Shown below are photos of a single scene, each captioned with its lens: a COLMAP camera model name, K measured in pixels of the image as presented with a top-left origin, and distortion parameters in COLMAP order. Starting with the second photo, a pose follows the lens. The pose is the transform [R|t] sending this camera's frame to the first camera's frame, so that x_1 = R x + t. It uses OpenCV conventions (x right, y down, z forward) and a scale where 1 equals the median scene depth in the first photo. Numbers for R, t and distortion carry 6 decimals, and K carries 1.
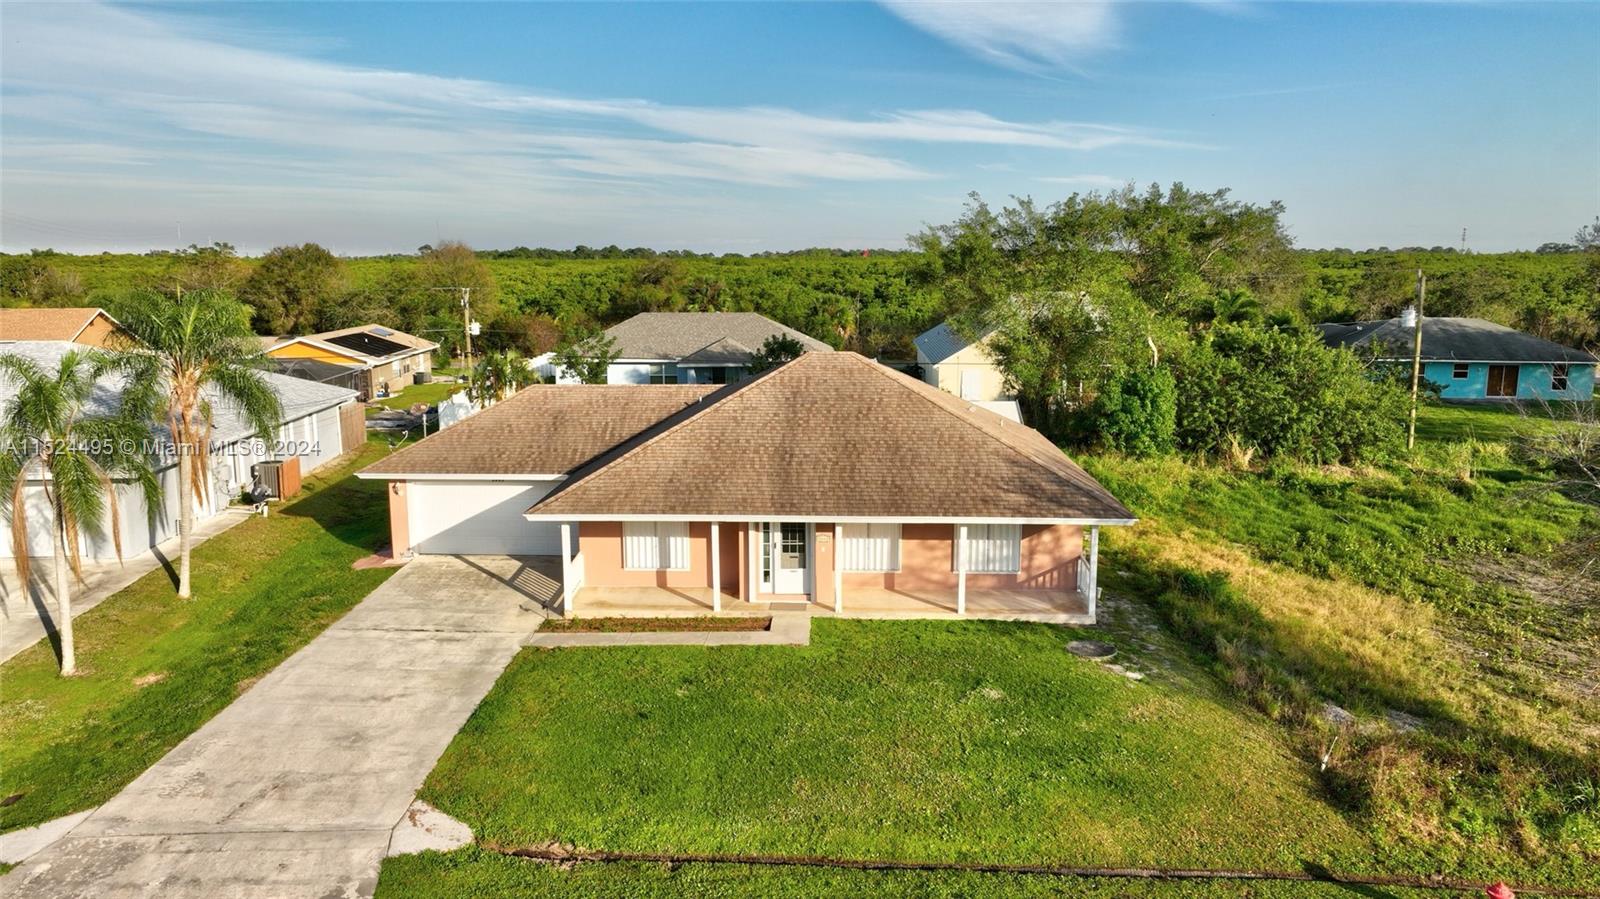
lens RADIAL K [[1130.3, 0, 802.5], [0, 1130.3, 456.1], [0, 0, 1]] dist [-0.001633, 0.014274]
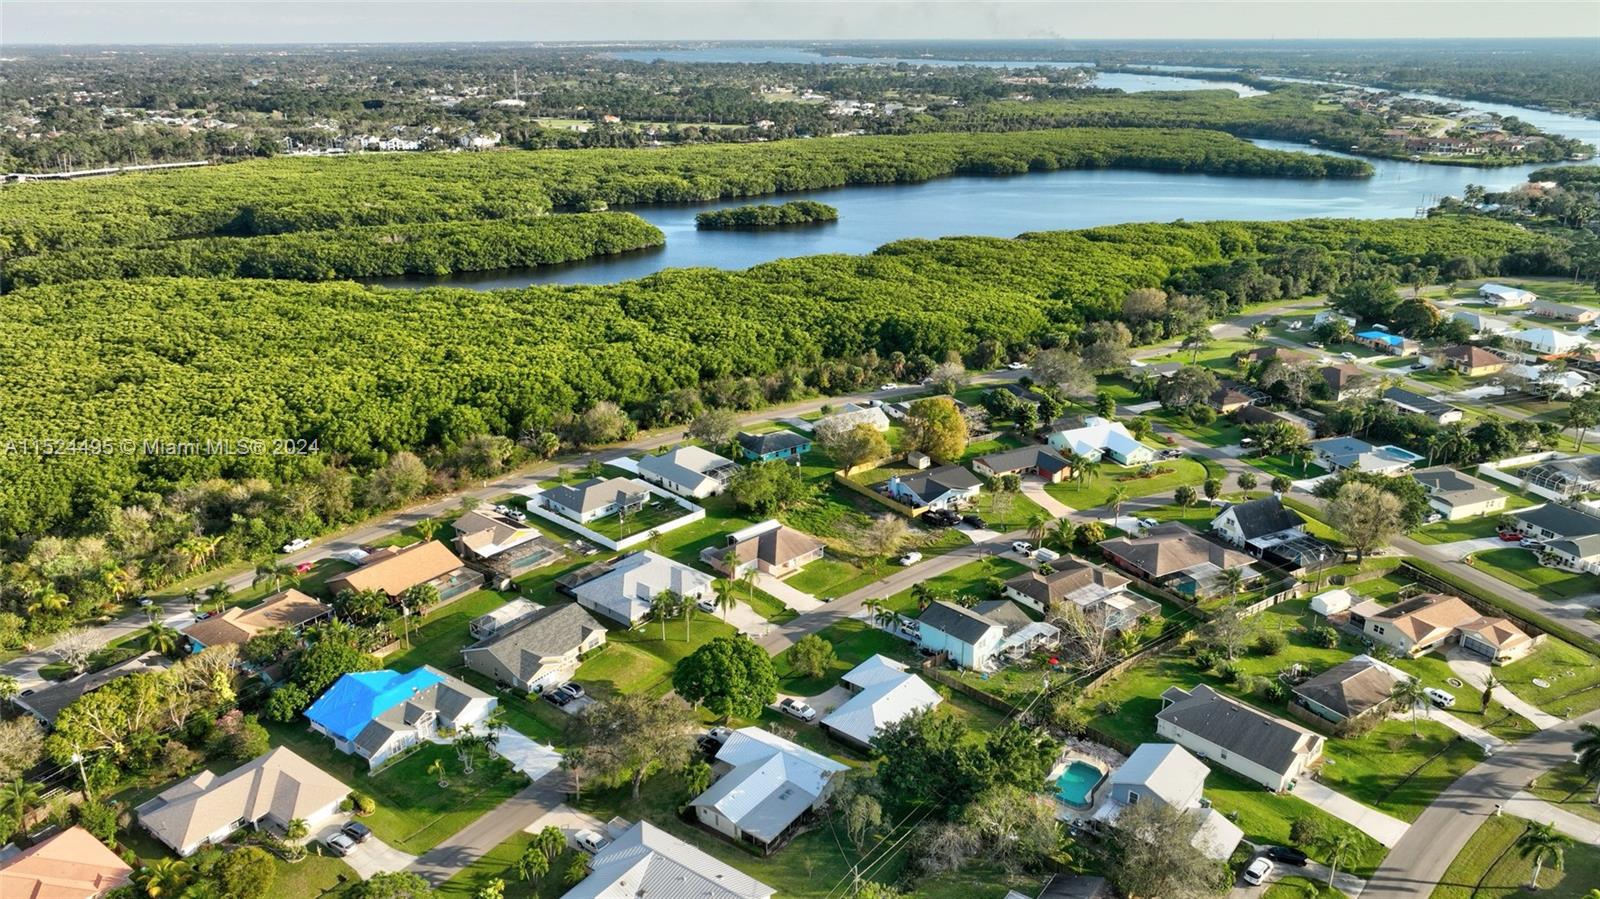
lens RADIAL K [[1130.3, 0, 794.4], [0, 1130.3, 450.2], [0, 0, 1]] dist [-0.001633, 0.014274]
pose [[0.704677, -0.251469, 0.663470, -5.225826], [0.129407, 0.964954, 0.228294, -2.540776], [-0.697627, -0.075016, 0.712523, -4.740451]]
